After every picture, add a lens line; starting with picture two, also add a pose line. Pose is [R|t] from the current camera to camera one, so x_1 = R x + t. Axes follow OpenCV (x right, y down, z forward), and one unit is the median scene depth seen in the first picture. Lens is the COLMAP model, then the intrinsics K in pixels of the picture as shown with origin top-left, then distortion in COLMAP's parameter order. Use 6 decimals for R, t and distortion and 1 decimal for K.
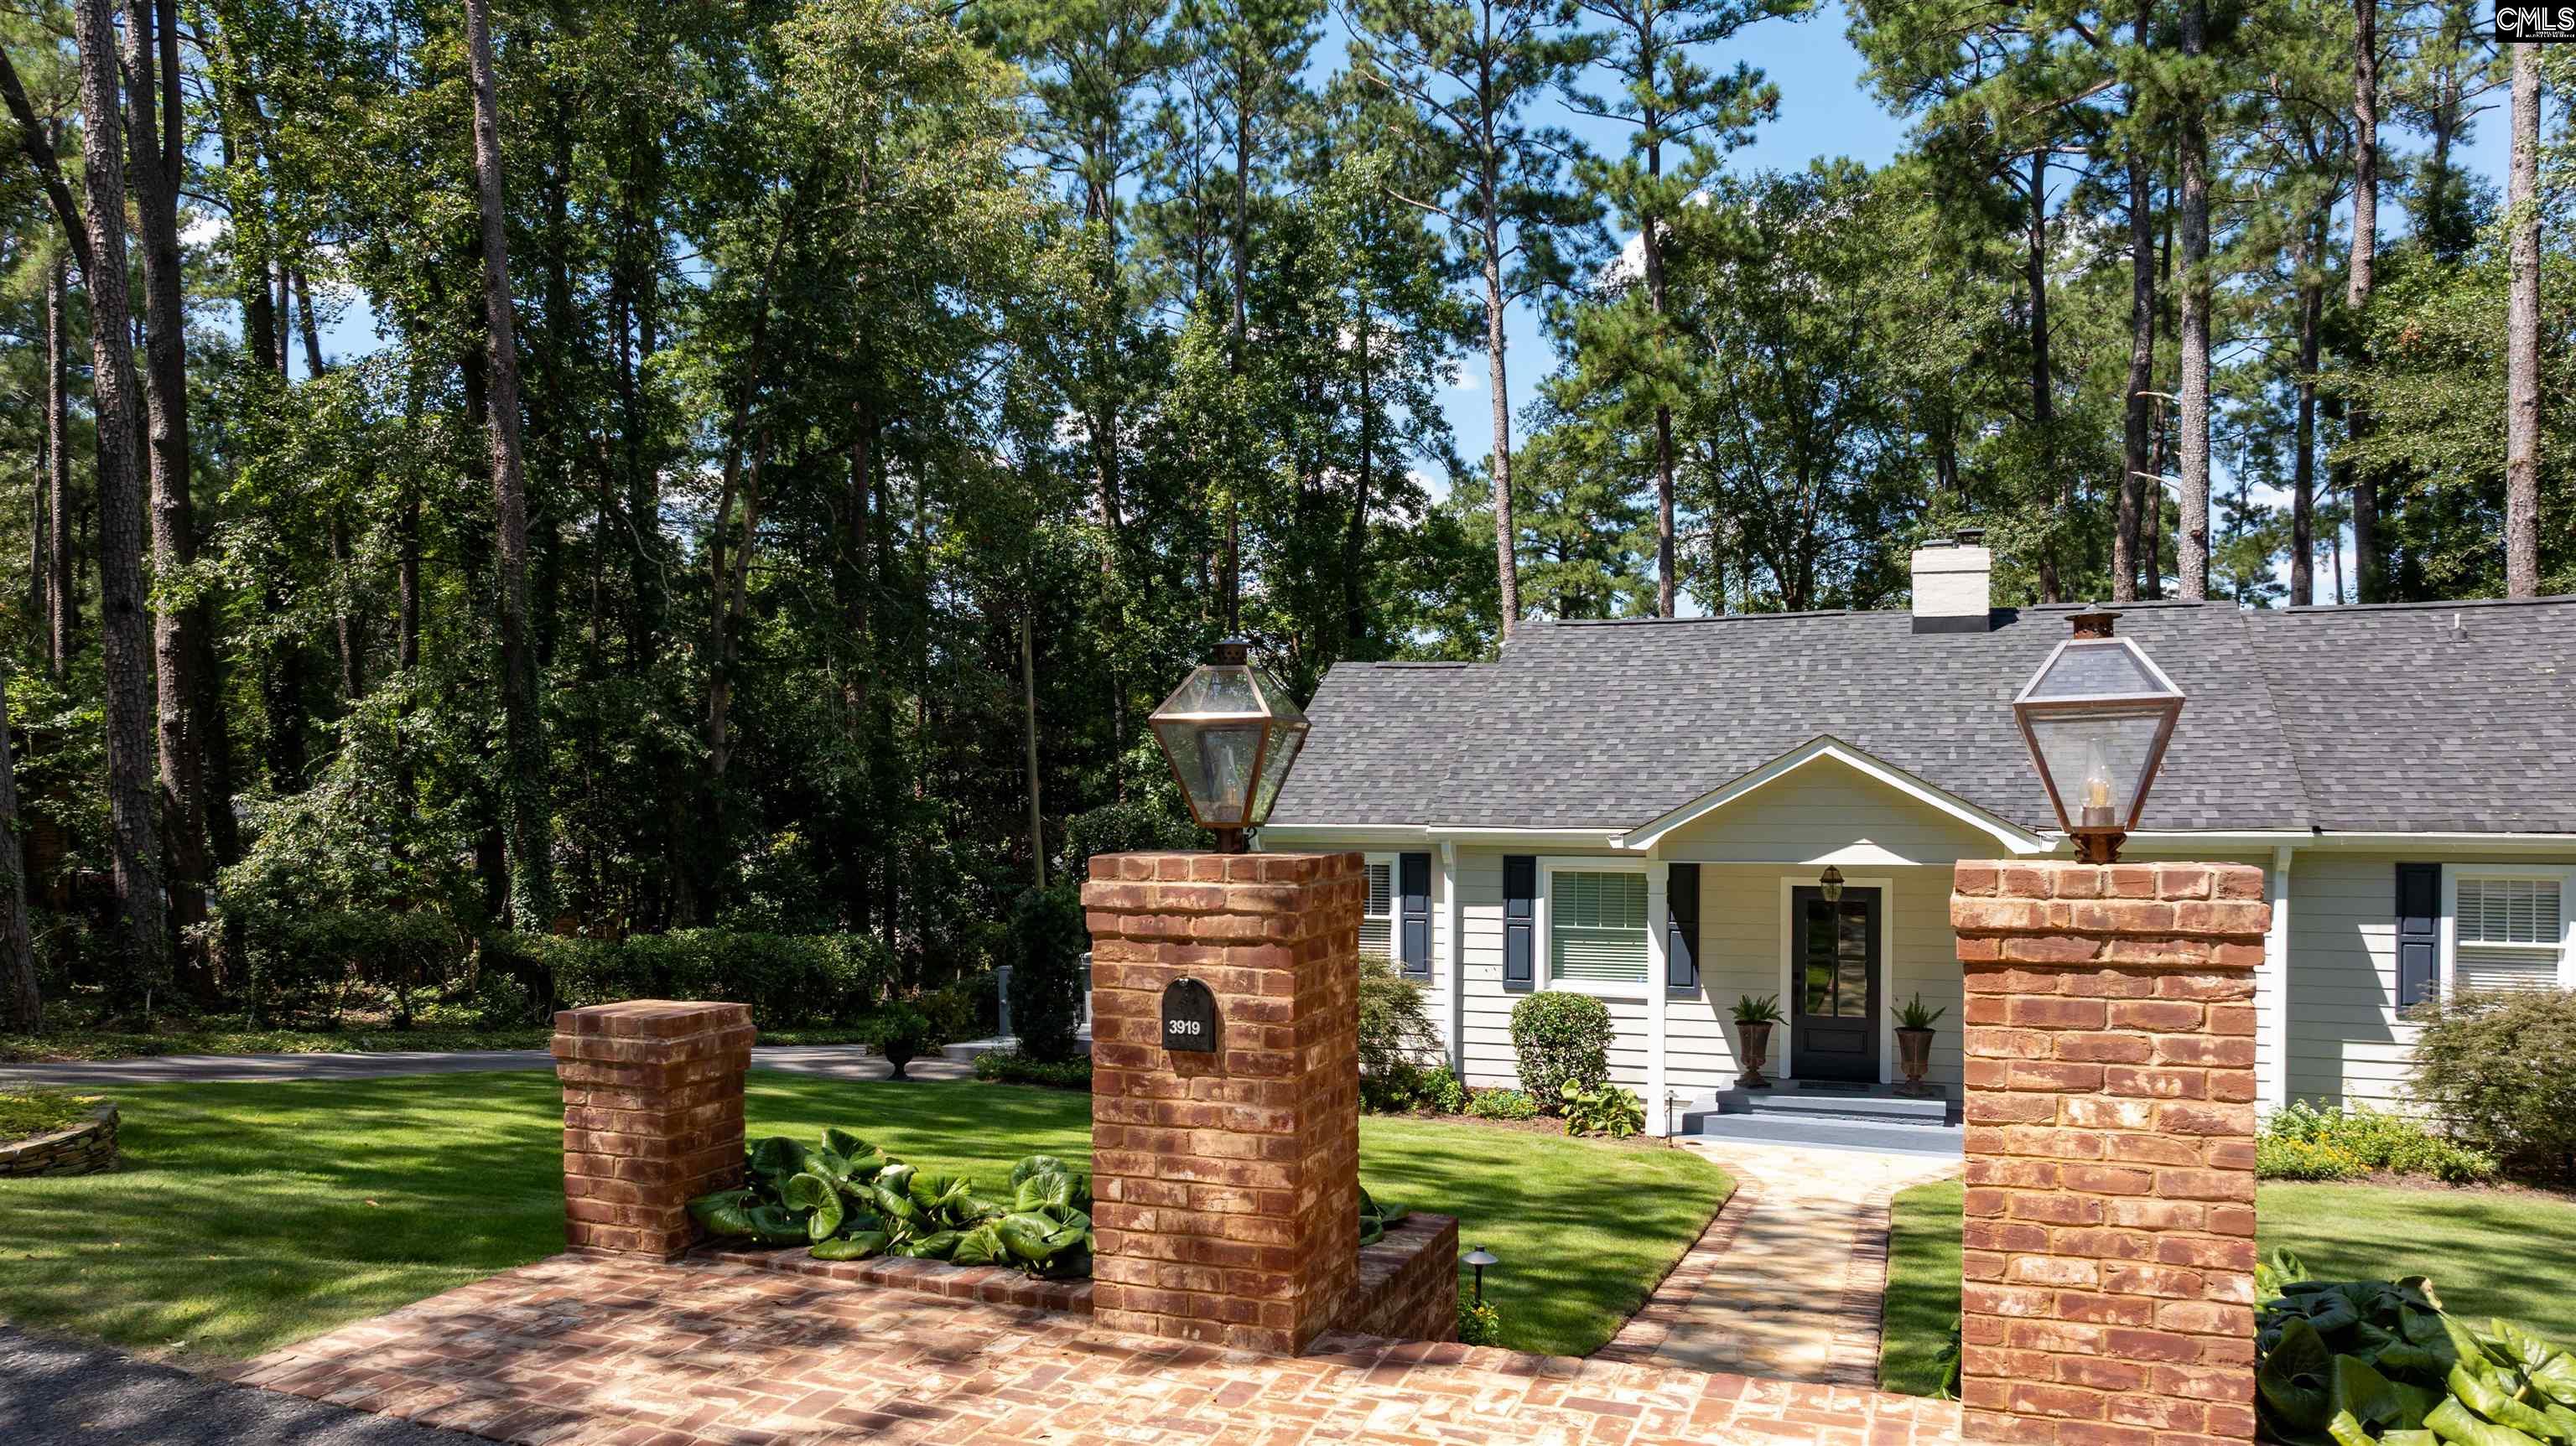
lens RADIAL K [[1845.1, 0, 1206.3], [0, 1845.1, 831.8], [0, 0, 1]] dist [-0.023788, 0.030930]
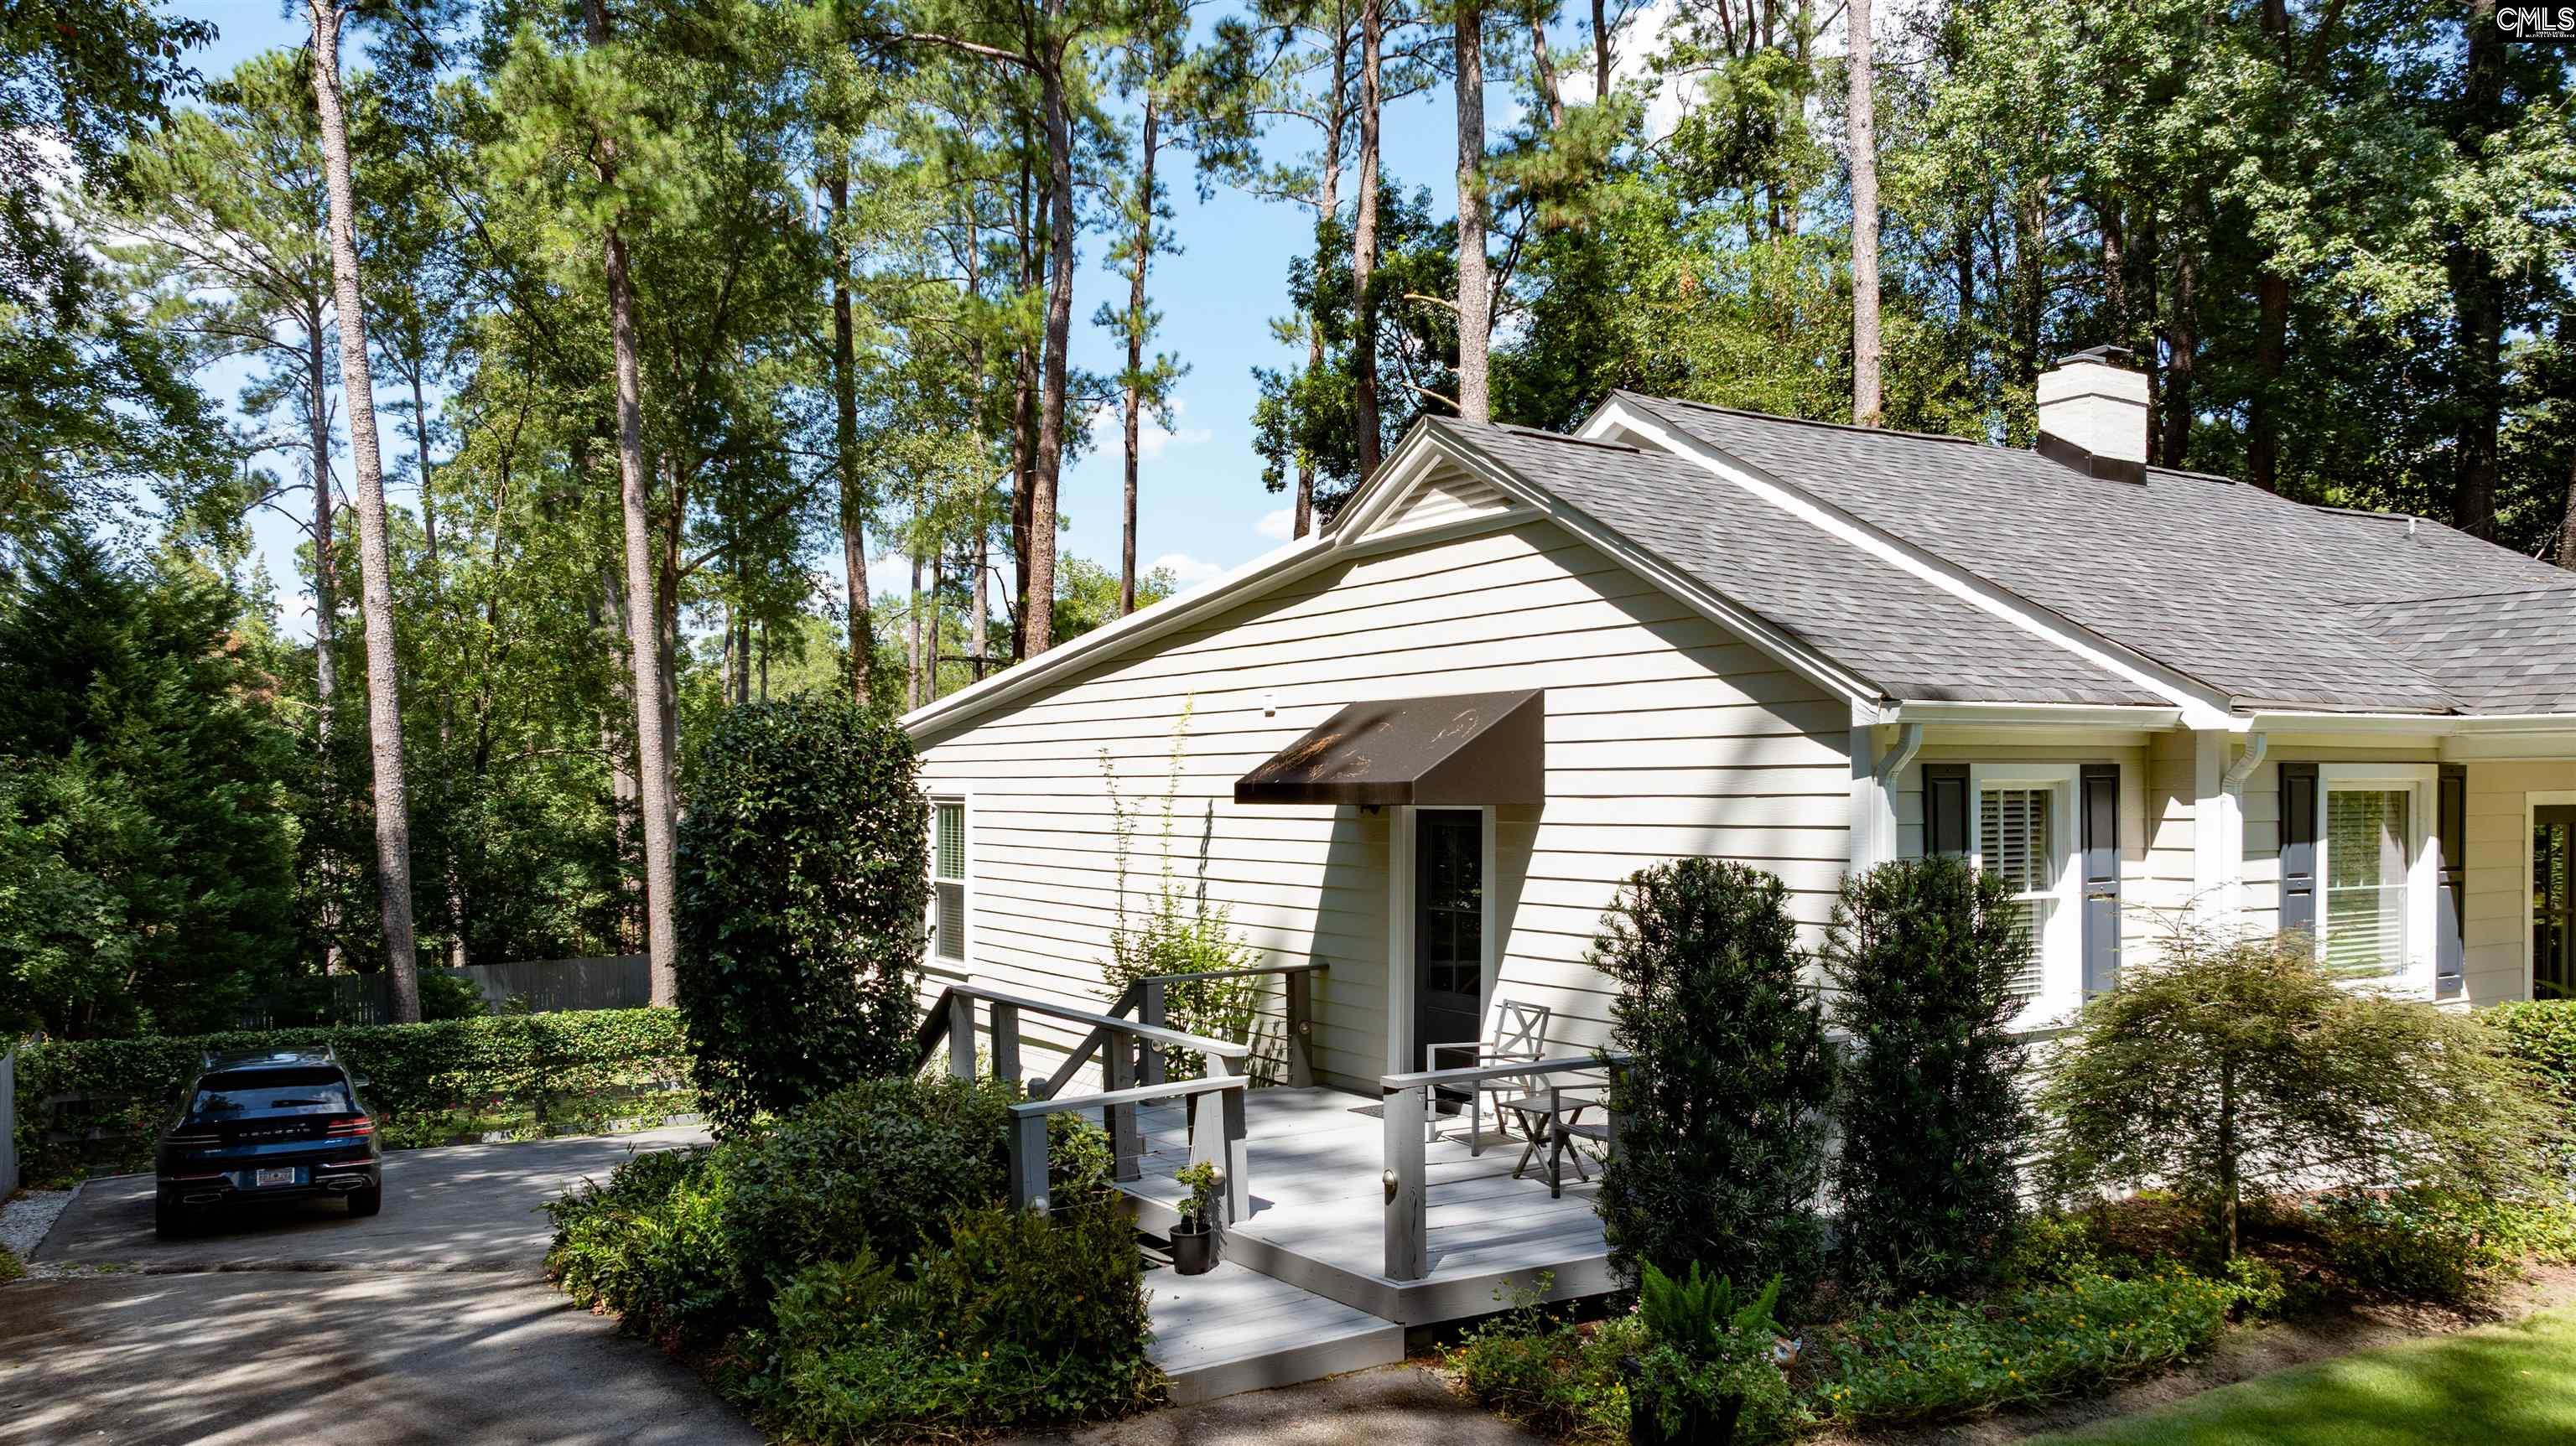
lens RADIAL K [[1845.1, 0, 1206.3], [0, 1845.1, 831.8], [0, 0, 1]] dist [-0.023788, 0.030930]
pose [[0.616945, -0.021056, 0.786724, -0.446487], [0.024256, 0.999676, 0.007735, 0.020765], [-0.786632, 0.014311, 0.617256, 0.905213]]
